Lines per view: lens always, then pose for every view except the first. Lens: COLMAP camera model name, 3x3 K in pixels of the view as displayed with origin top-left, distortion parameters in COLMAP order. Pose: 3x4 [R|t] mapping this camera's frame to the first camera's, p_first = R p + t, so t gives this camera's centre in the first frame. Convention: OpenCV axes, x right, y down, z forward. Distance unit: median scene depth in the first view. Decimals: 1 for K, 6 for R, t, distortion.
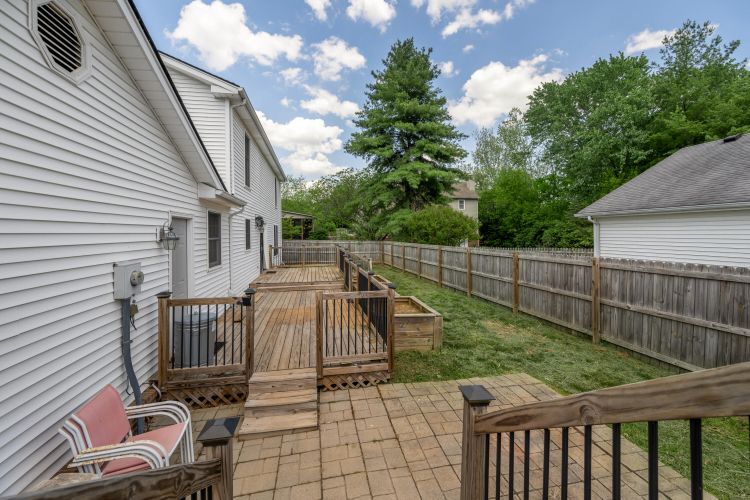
lens RADIAL K [[310.6, 0, 374.9], [0, 310.6, 232.6], [0, 0, 1]] dist [-0.003565, 0.000349]
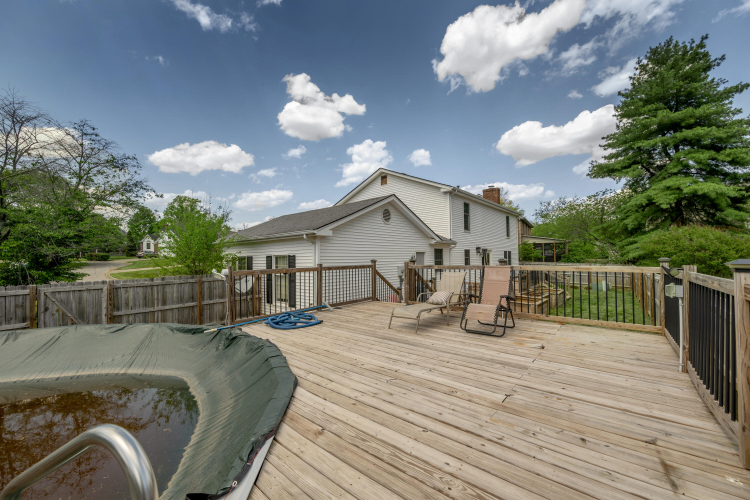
lens RADIAL K [[310.6, 0, 368.4], [0, 310.6, 247.5], [0, 0, 1]] dist [-0.003565, 0.000349]
pose [[0.615132, -0.021485, -0.788131, 0.844044], [0.003699, 0.999696, -0.024365, -0.016884], [0.788415, 0.012072, 0.615025, -0.707431]]
